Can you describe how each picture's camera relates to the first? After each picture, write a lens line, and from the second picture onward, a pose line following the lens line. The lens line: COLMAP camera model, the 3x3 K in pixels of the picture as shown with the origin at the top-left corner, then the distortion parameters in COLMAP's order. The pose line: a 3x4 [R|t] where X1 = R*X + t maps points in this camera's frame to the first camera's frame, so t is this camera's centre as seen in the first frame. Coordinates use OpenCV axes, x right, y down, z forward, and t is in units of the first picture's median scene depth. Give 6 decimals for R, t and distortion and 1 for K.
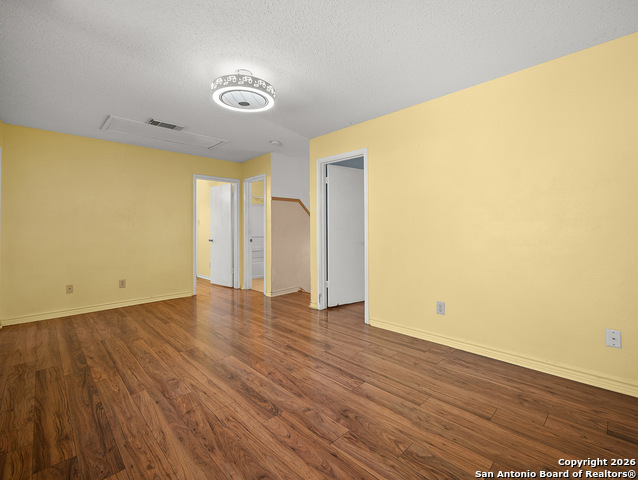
lens RADIAL K [[289.5, 0, 319.9], [0, 289.5, 237.7], [0, 0, 1]] dist [-0.018978, 0.001566]
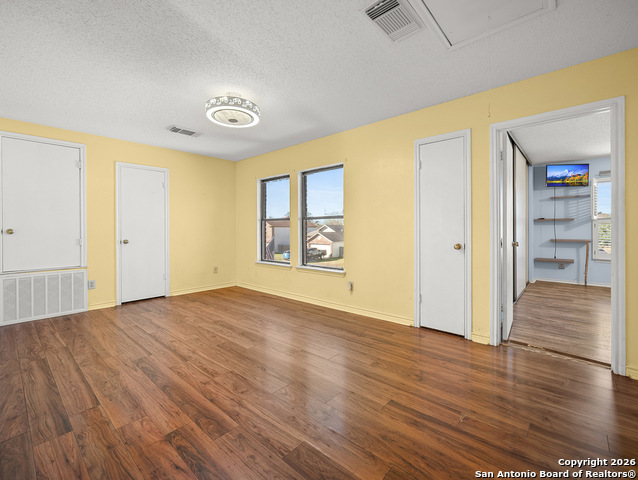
lens RADIAL K [[289.5, 0, 318.3], [0, 289.5, 234.1], [0, 0, 1]] dist [-0.018978, 0.001566]
pose [[-0.997700, 0.010490, -0.066961, -0.515766], [0.007729, 0.999114, 0.041368, -0.046851], [0.067335, 0.040755, -0.996898, 2.123788]]
